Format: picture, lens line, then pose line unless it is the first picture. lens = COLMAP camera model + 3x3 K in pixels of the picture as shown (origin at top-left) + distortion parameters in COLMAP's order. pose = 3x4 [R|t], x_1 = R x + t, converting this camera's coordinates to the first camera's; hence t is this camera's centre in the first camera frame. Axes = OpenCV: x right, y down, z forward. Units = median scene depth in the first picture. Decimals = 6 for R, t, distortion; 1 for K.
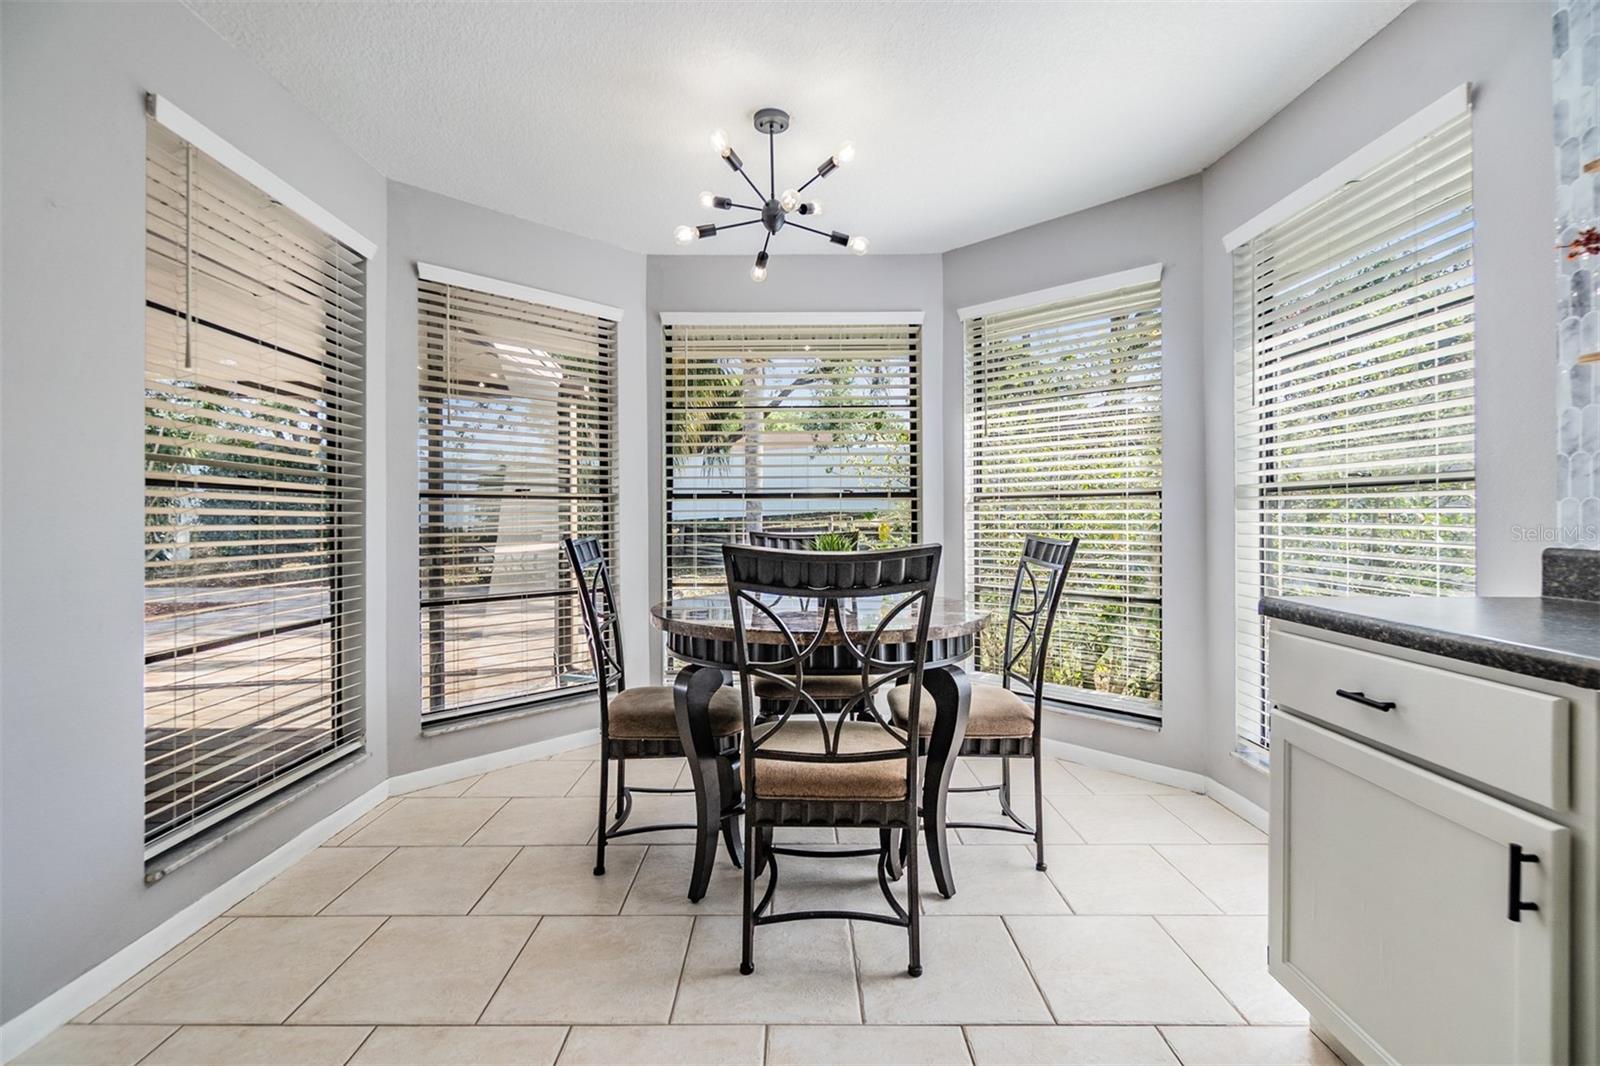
lens RADIAL K [[702.2, 0, 794.5], [0, 702.2, 509.2], [0, 0, 1]] dist [-0.004511, 0.001051]
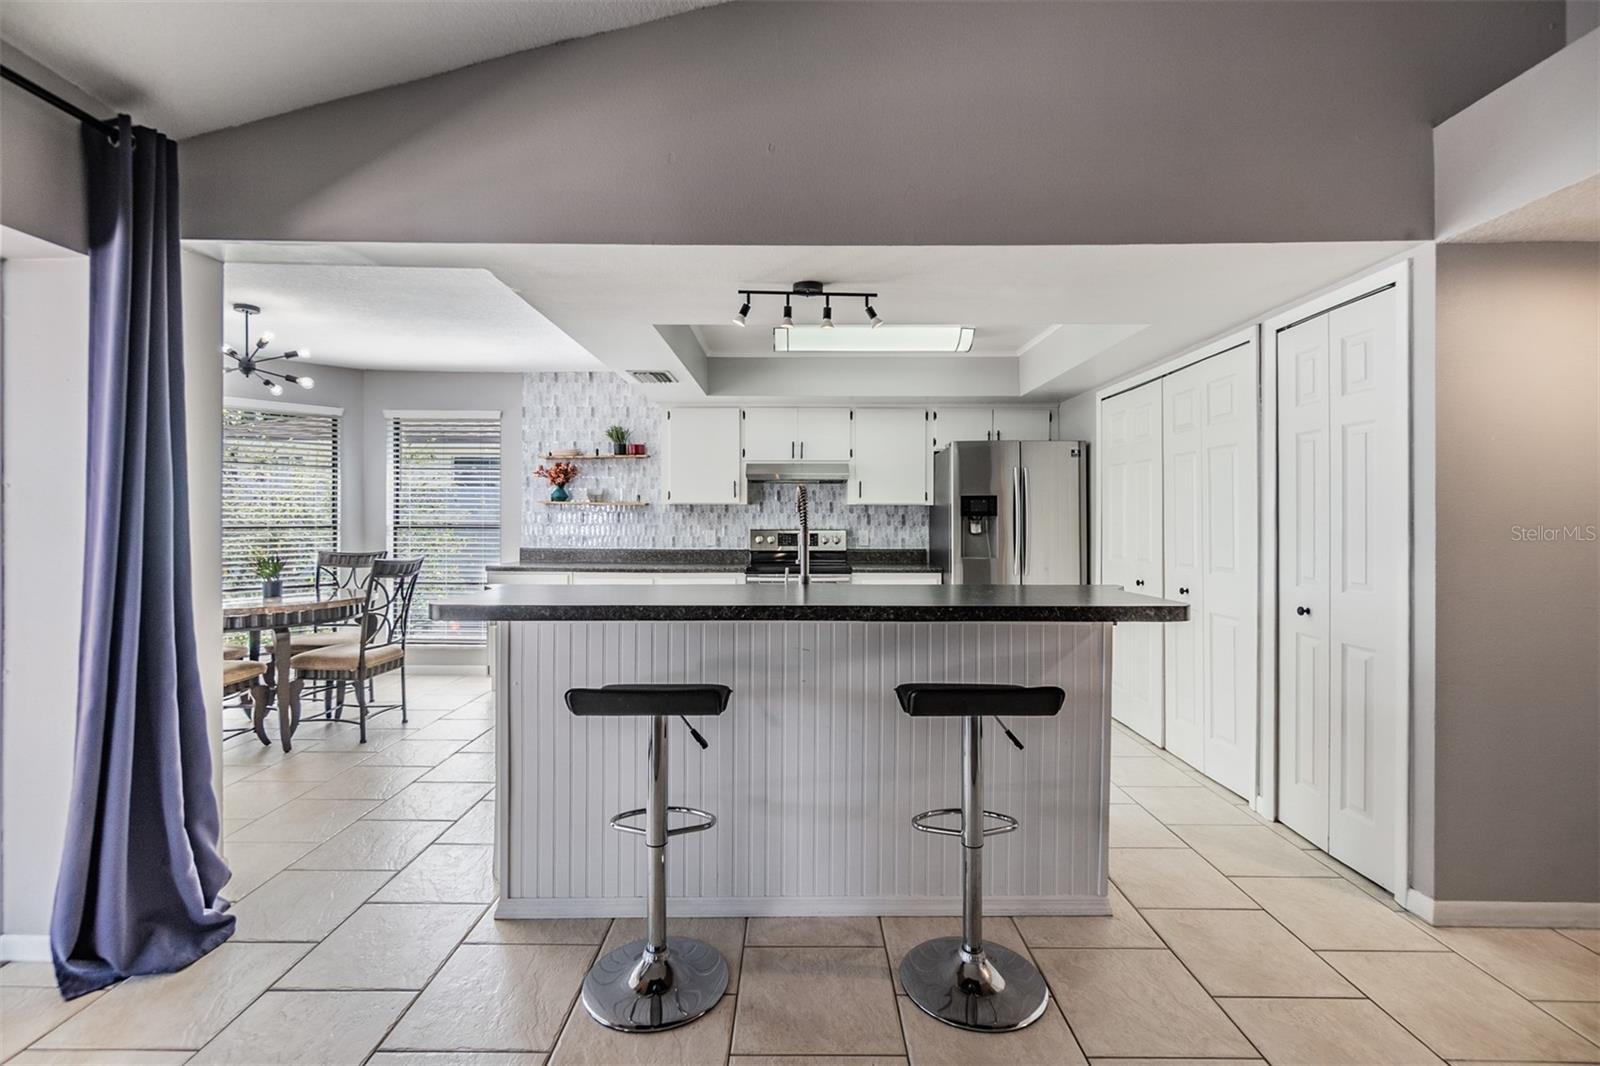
lens RADIAL K [[702.2, 0, 796.1], [0, 702.2, 521.8], [0, 0, 1]] dist [-0.004511, 0.001051]
pose [[0.004527, 0.001907, 0.999988, -1.825255], [-0.012552, 0.999920, -0.001850, -0.066730], [-0.999911, -0.012544, 0.004550, -0.335001]]
